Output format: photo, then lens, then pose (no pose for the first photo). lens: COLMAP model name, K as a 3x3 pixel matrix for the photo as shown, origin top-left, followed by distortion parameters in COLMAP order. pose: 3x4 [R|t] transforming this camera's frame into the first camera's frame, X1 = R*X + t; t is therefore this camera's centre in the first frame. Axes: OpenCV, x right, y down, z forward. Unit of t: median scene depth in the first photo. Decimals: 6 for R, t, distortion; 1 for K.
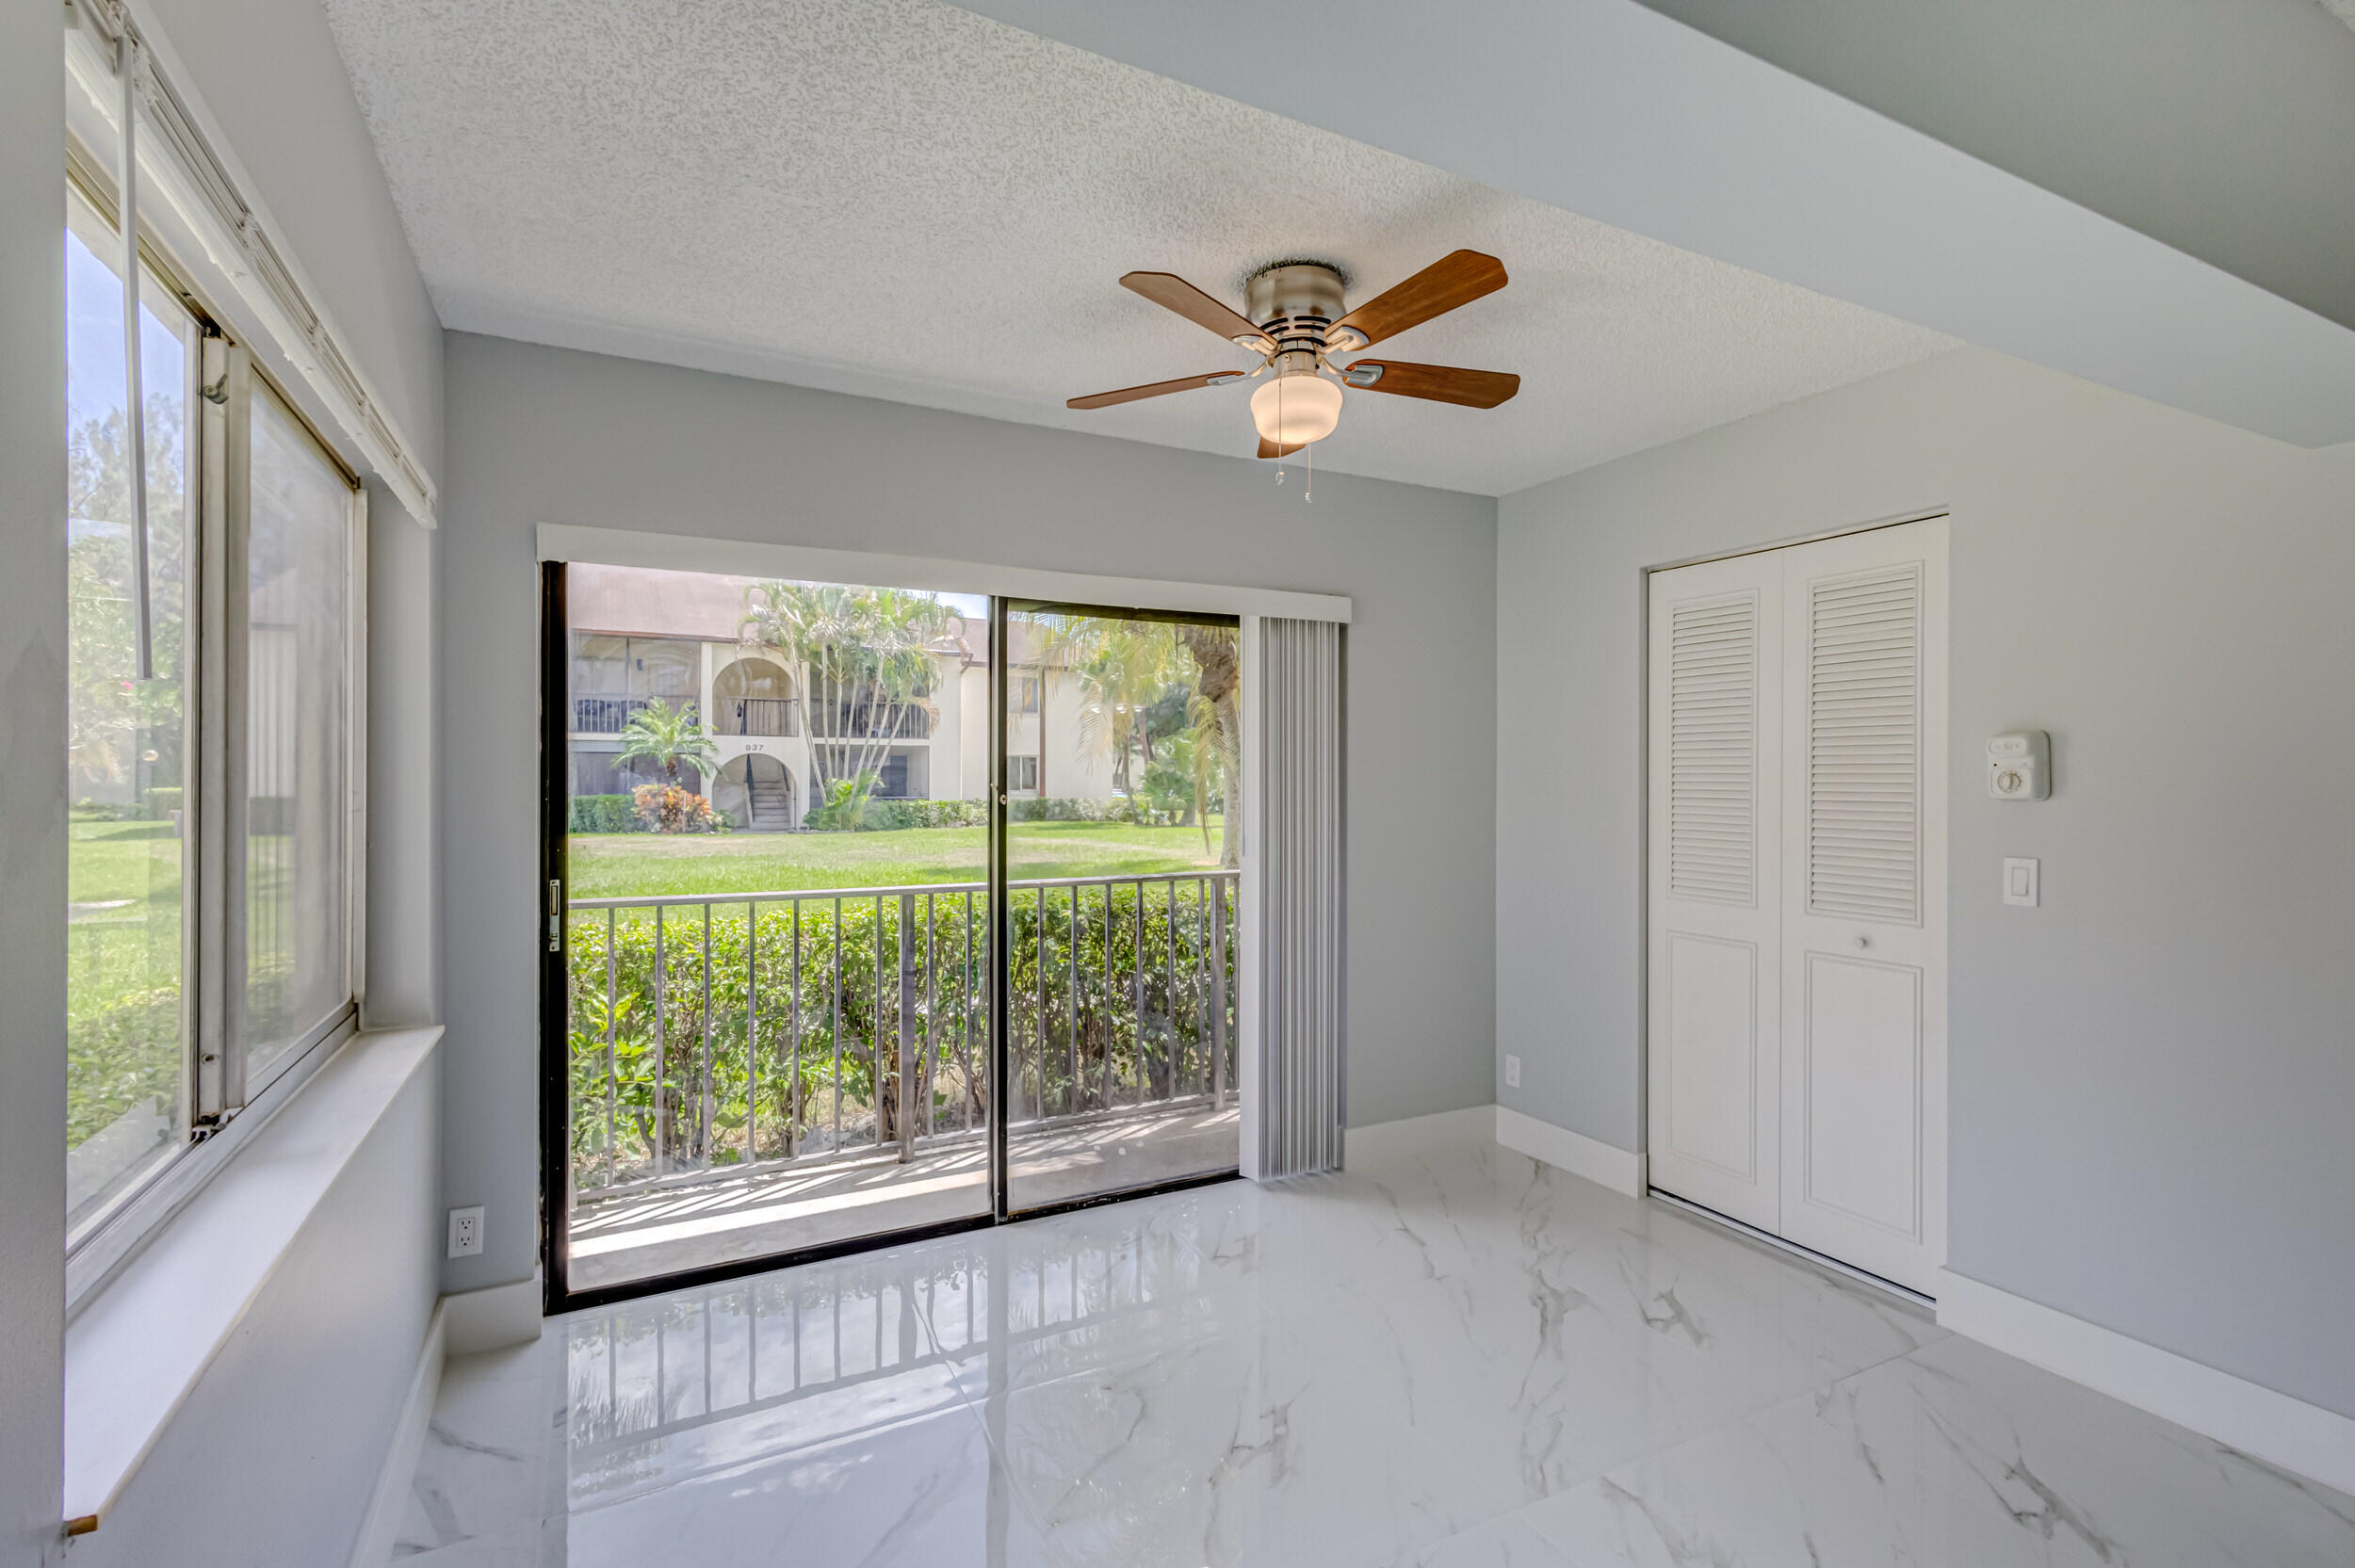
lens RADIAL K [[1092.2, 0, 1218.8], [0, 1092.2, 785.7], [0, 0, 1]] dist [0.012998, -0.001964]
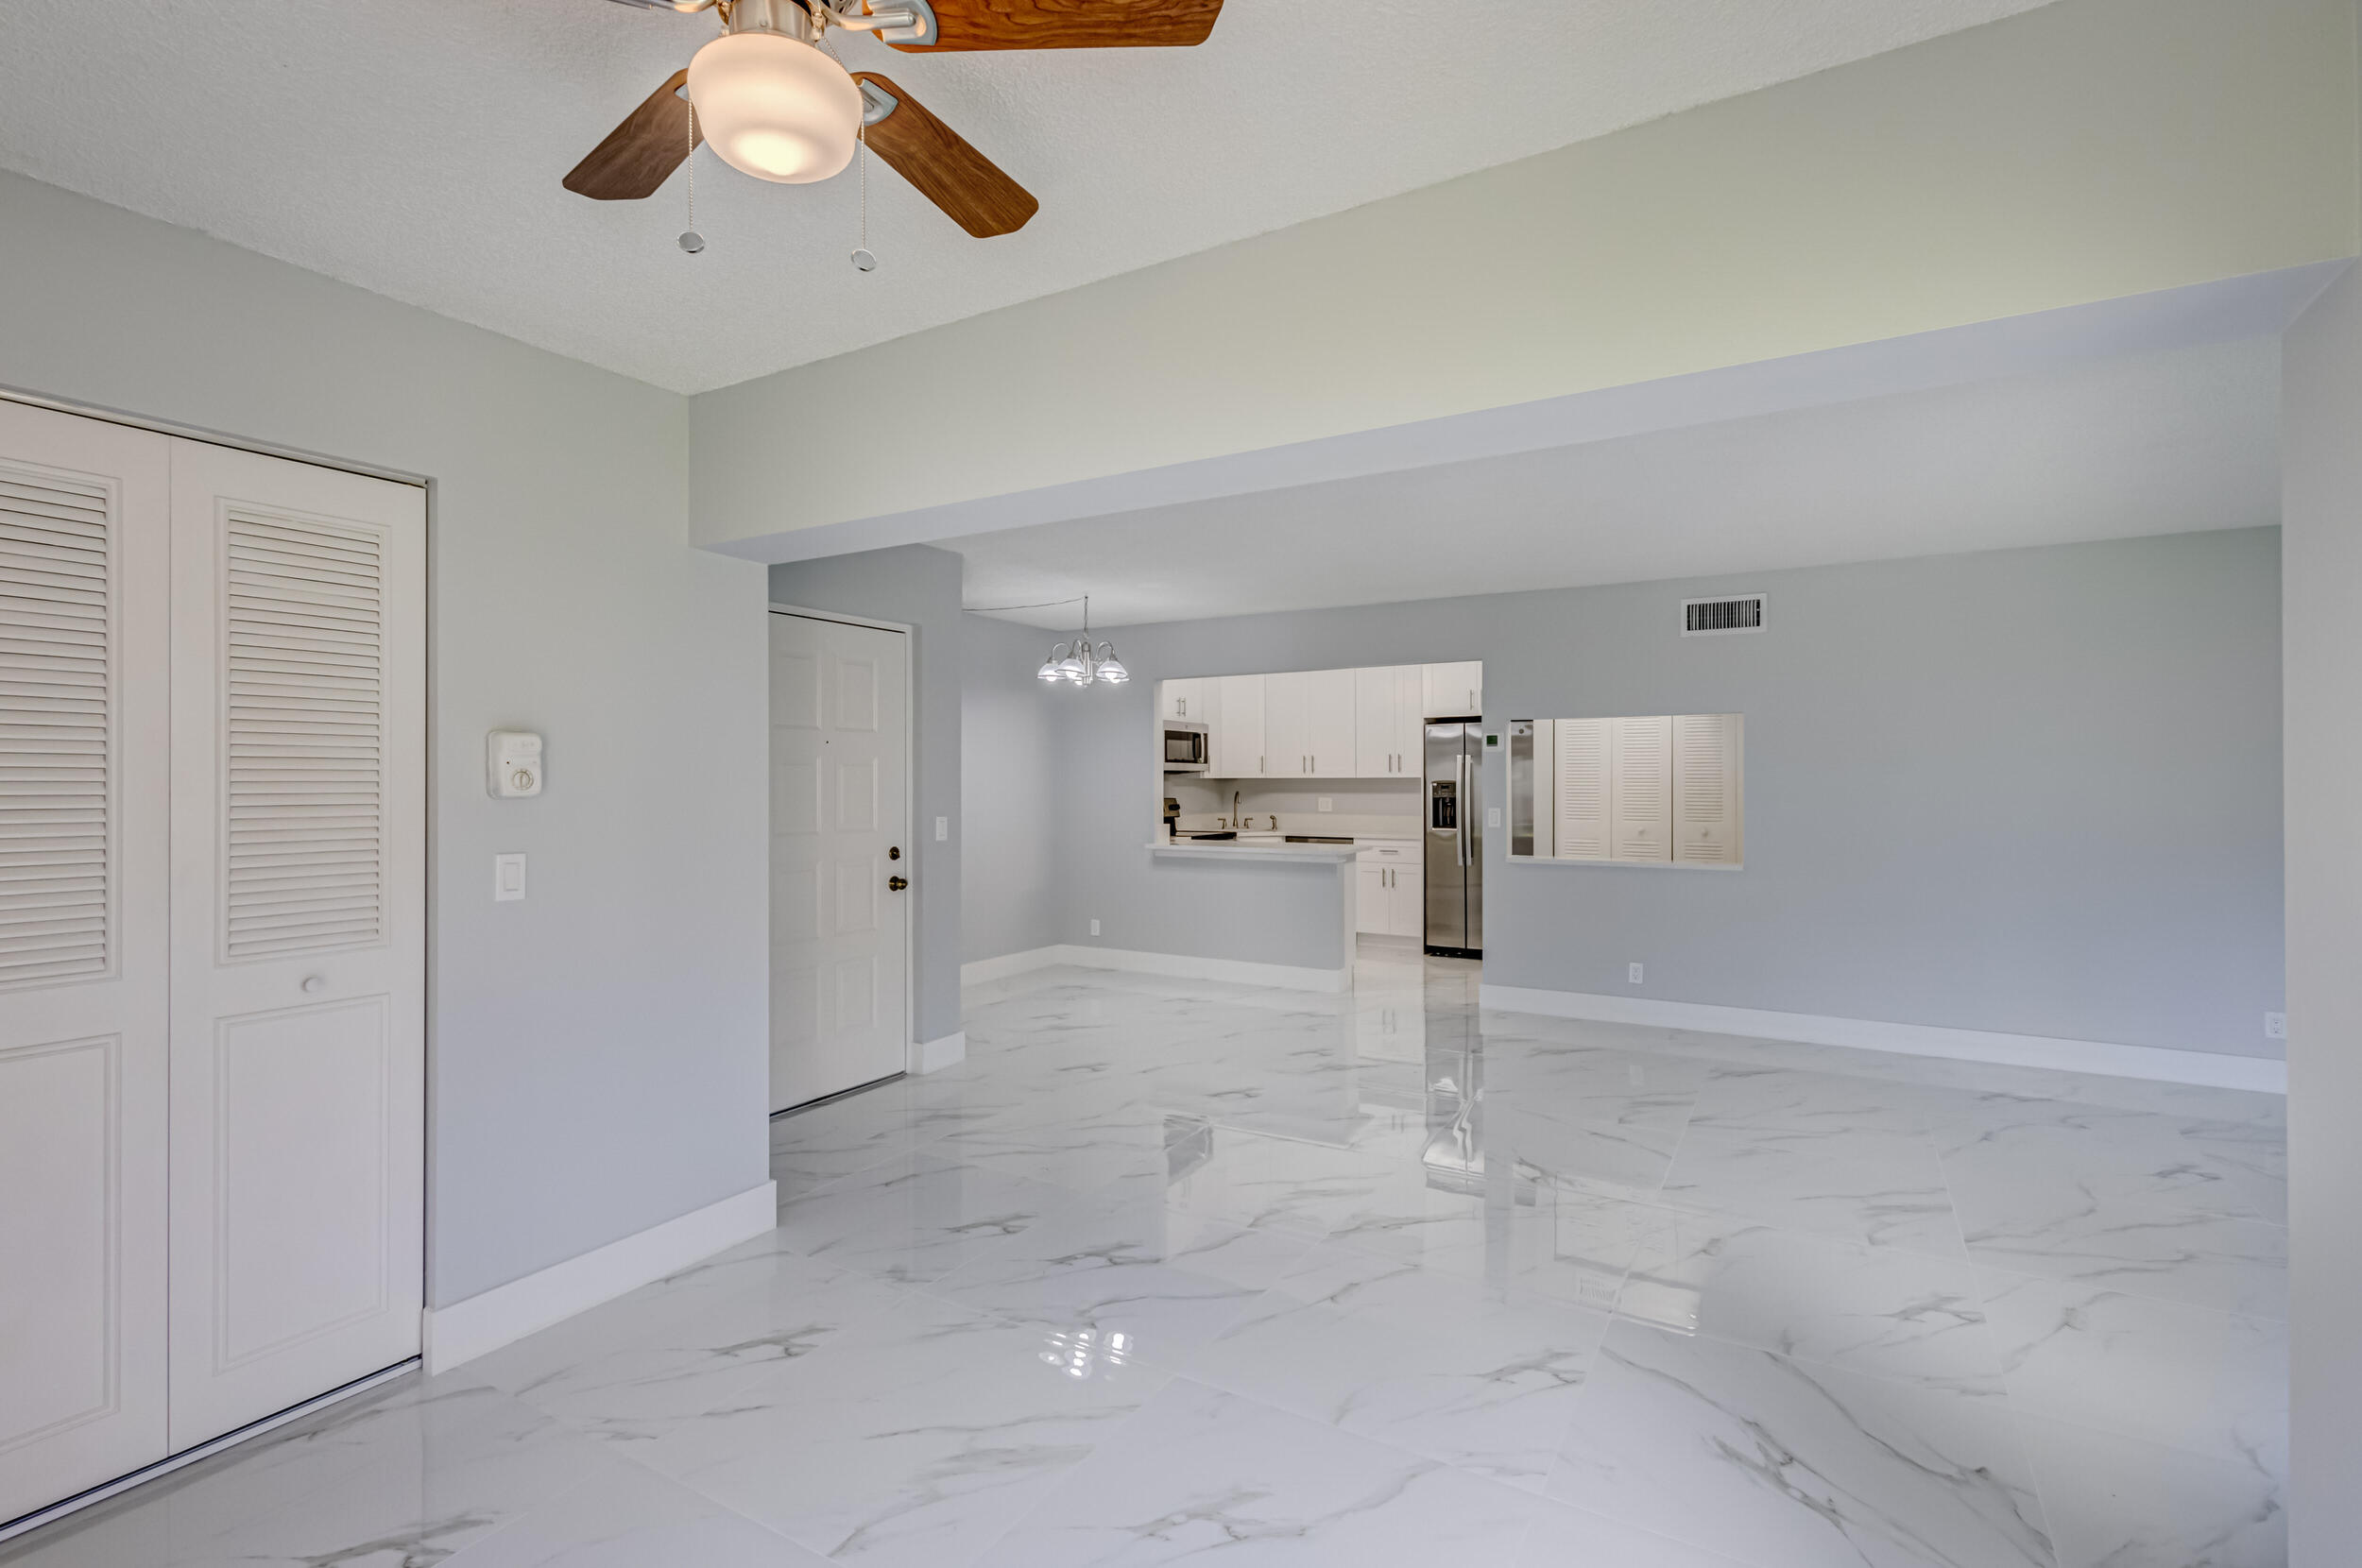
lens RADIAL K [[1095.5, 0, 1185.4], [0, 1095.5, 782.5], [0, 0, 1]] dist [0.012998, -0.001964]
pose [[-0.498374, -0.000780, 0.866962, -0.323309], [0.007876, 0.999954, 0.005427, -0.000976], [-0.866927, 0.009532, -0.498345, 0.653972]]
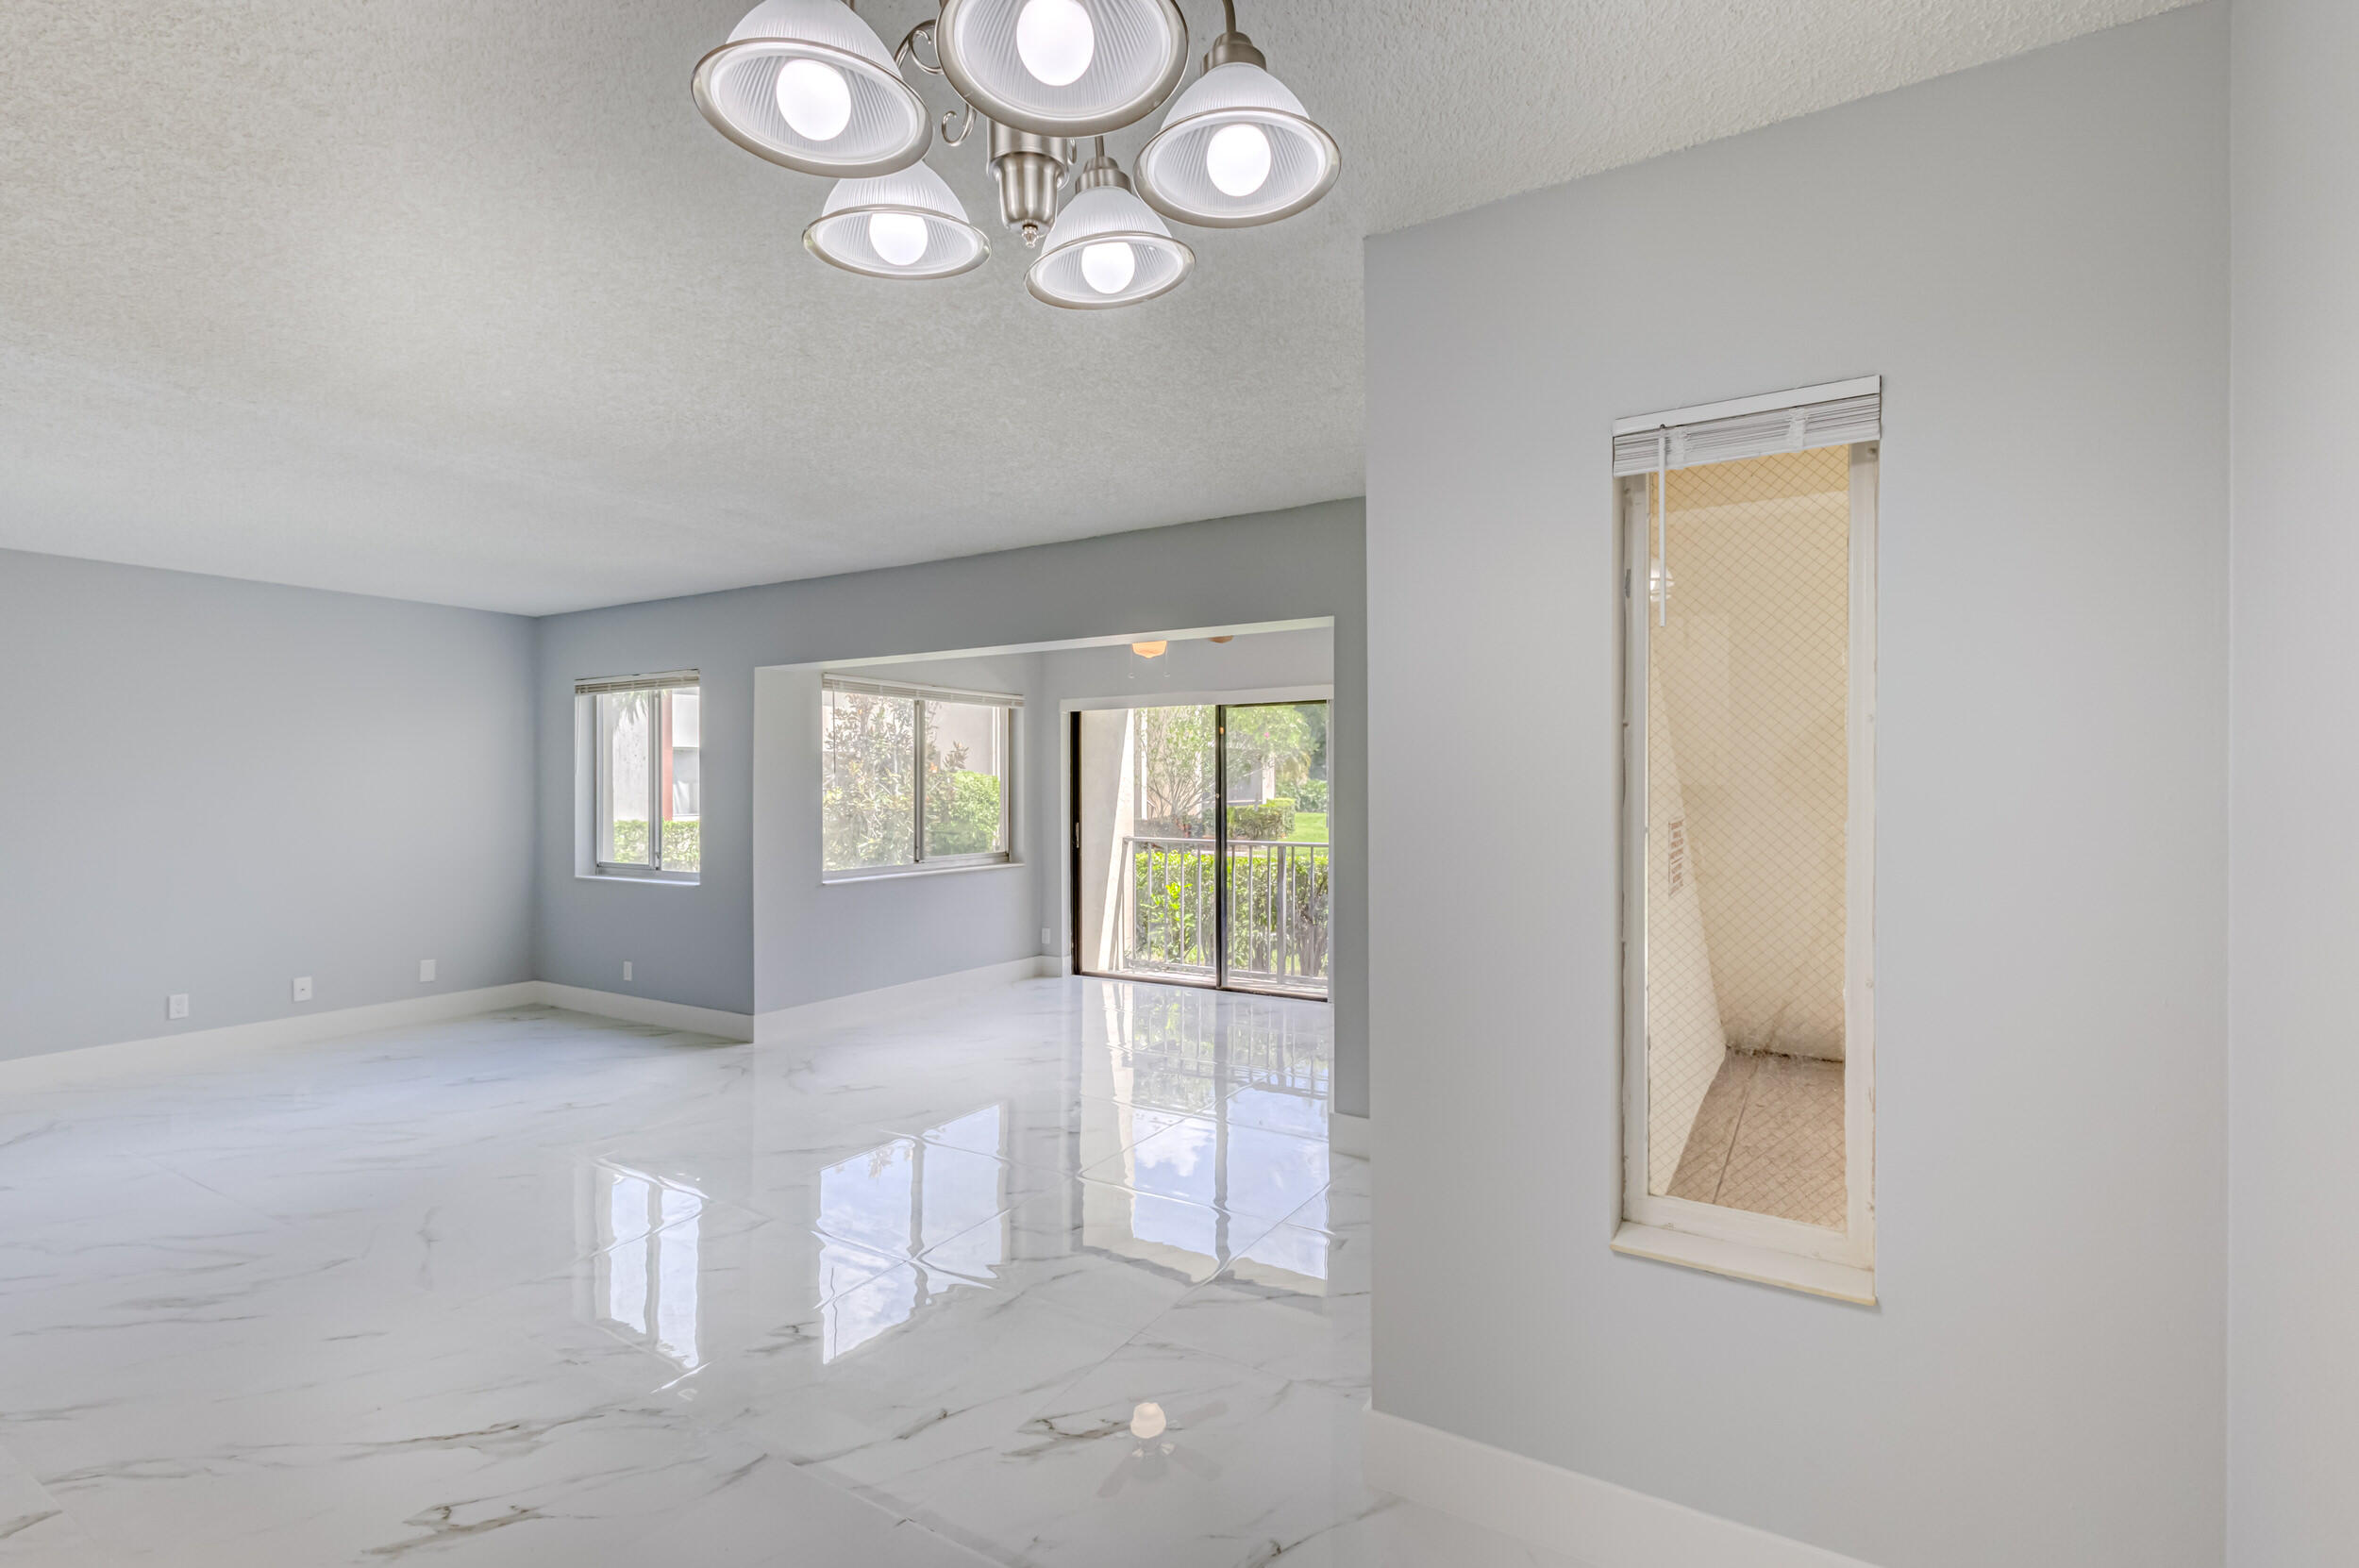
lens RADIAL K [[1094.1, 0, 1151.7], [0, 1094.1, 791.0], [0, 0, 1]] dist [0.012998, -0.001964]
pose [[0.487272, -0.000738, -0.873250, 1.476329], [0.000212, 1.000000, -0.000726, 0.002977], [0.873250, 0.000168, 0.487272, -0.162718]]
